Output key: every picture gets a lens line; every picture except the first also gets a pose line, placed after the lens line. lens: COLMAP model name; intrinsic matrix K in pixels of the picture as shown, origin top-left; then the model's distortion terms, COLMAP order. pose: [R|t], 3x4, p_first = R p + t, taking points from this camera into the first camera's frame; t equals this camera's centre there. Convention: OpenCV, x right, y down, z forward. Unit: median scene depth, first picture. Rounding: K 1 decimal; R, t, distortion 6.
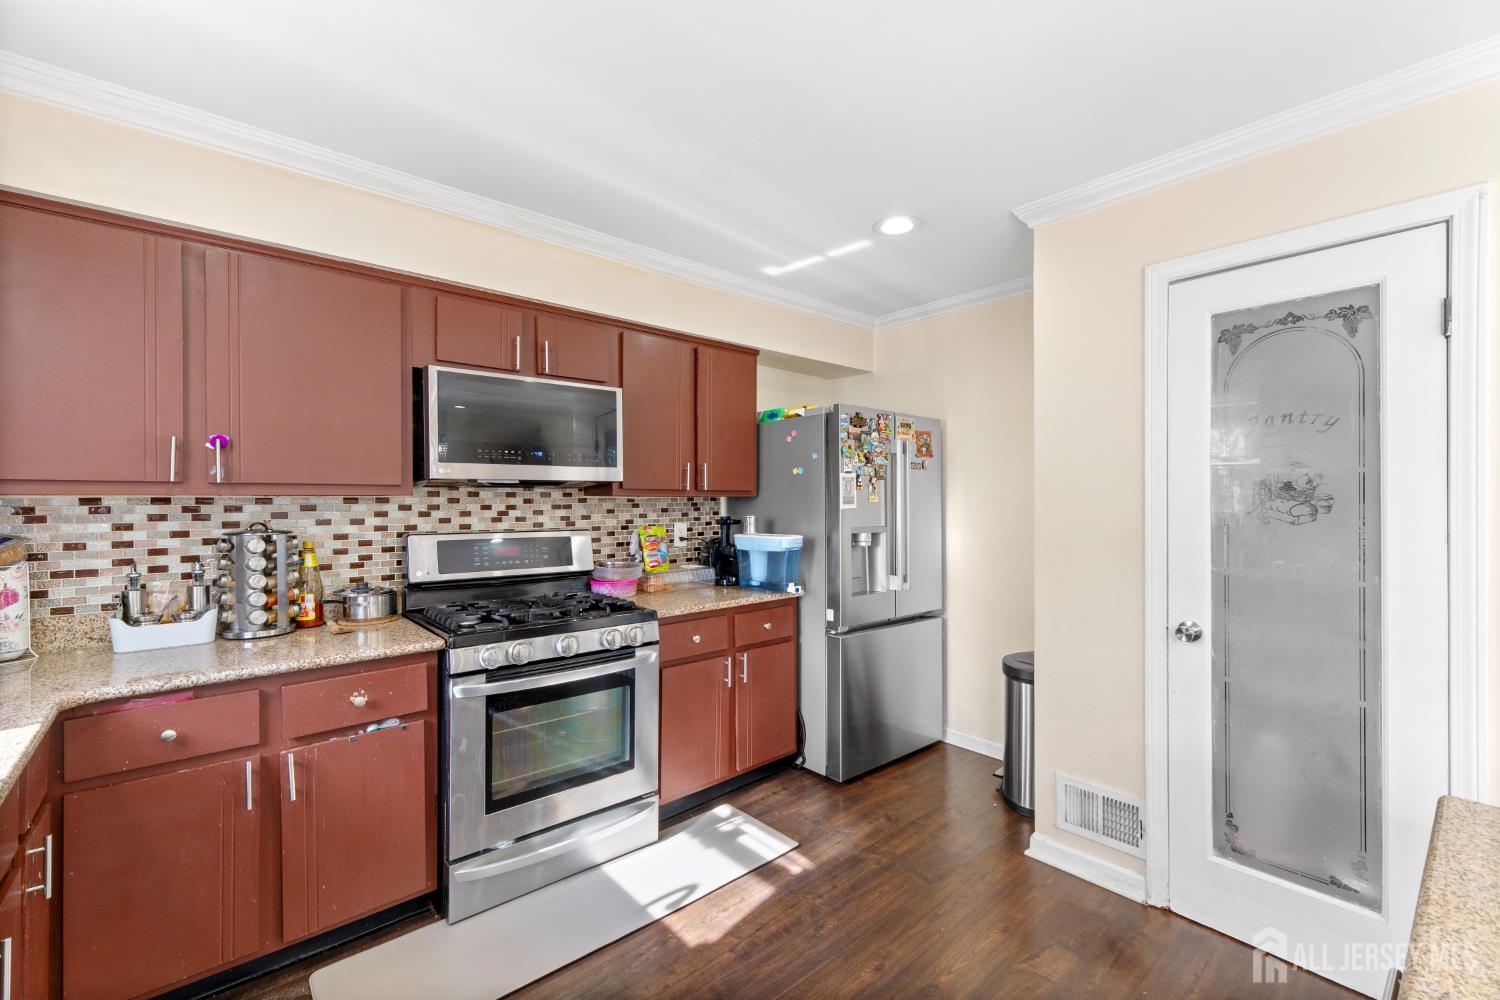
lens RADIAL K [[637.9, 0, 748.9], [0, 637.9, 500.9], [0, 0, 1]] dist [0.006602, 0.000099]
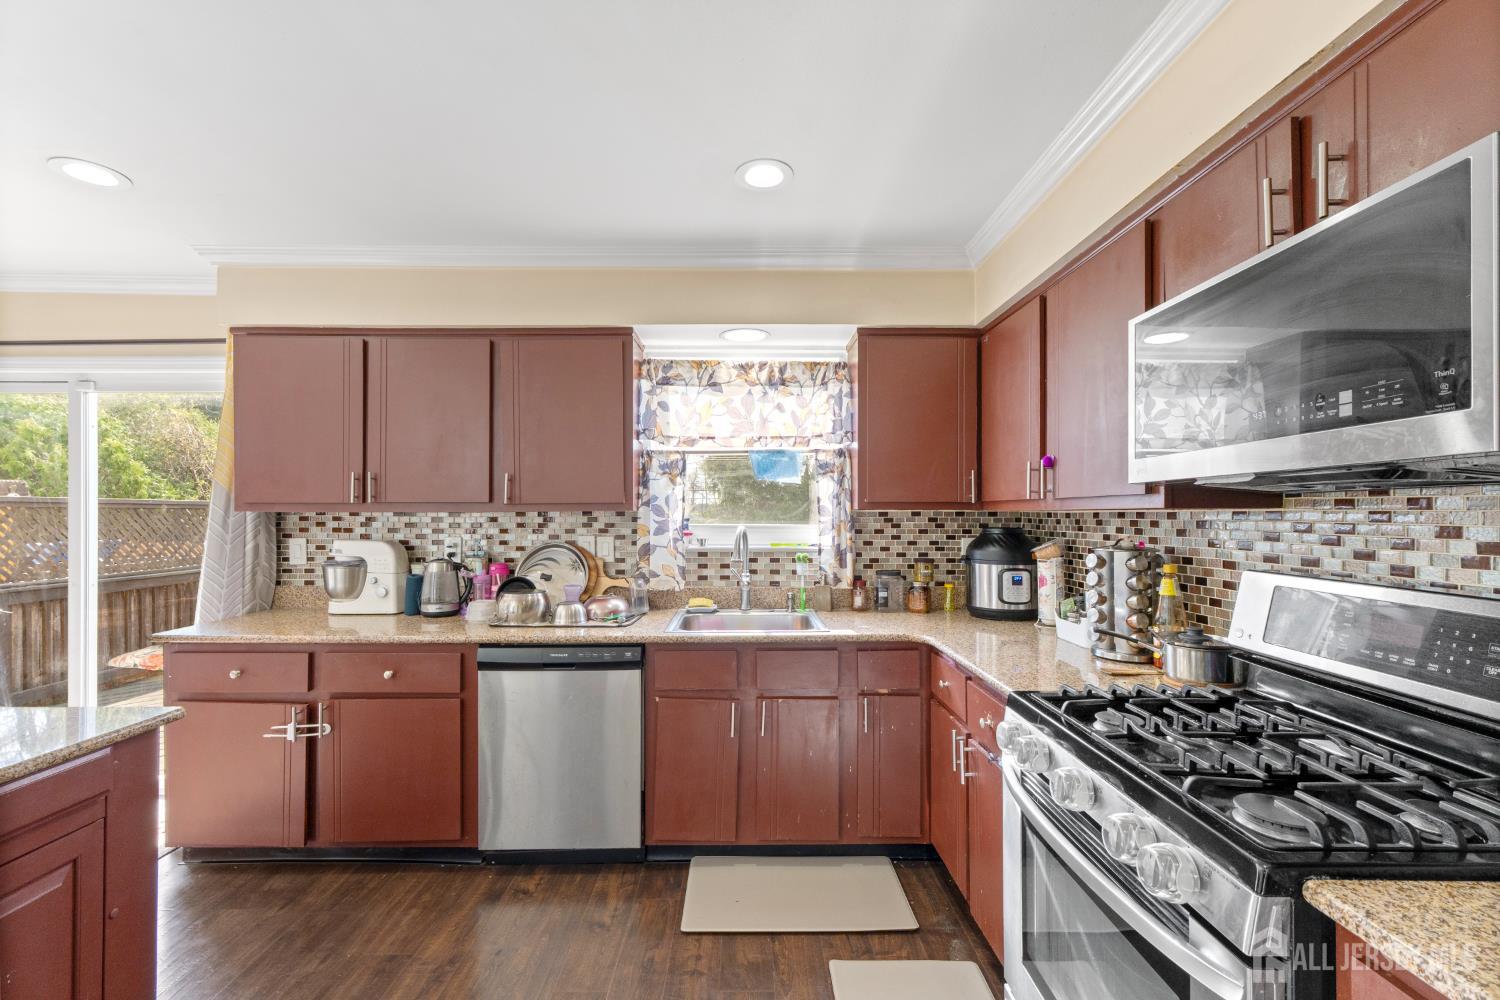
lens RADIAL K [[637.9, 0, 747.2], [0, 637.9, 508.2], [0, 0, 1]] dist [0.006602, 0.000099]
pose [[-0.658048, -0.005179, -0.752958, 0.264307], [-0.002350, 0.999986, -0.004825, -0.003814], [0.752972, -0.001405, -0.658051, 1.033503]]
